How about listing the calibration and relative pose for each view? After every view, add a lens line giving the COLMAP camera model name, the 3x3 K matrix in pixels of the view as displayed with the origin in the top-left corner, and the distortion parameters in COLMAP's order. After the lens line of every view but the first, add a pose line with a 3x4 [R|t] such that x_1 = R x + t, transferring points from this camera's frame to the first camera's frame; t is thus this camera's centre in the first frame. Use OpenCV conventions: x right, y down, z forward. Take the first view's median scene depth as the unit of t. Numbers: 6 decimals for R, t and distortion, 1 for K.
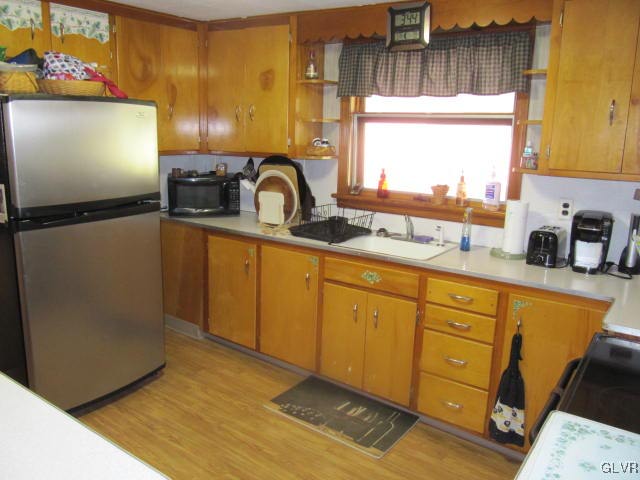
lens RADIAL K [[529.6, 0, 311.7], [0, 529.6, 239.4], [0, 0, 1]] dist [-0.051285, 0.023212]
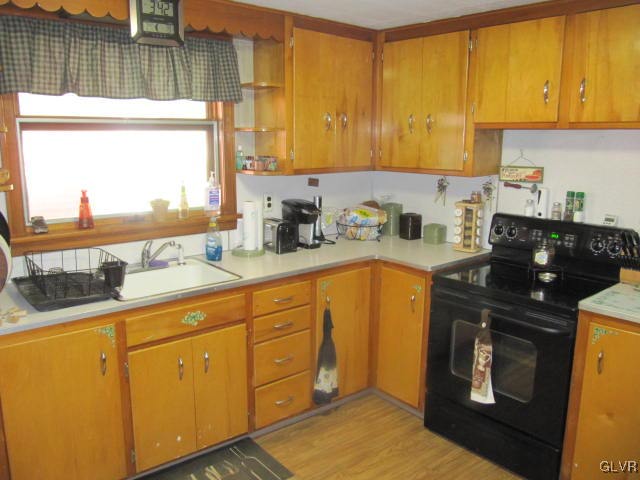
lens RADIAL K [[529.6, 0, 302.4], [0, 529.6, 237.1], [0, 0, 1]] dist [-0.051285, 0.023212]
pose [[0.248352, -0.211072, 0.945394, -0.588671], [0.192080, 0.967322, 0.165509, -0.152234], [-0.949435, 0.140487, 0.280779, 0.566894]]
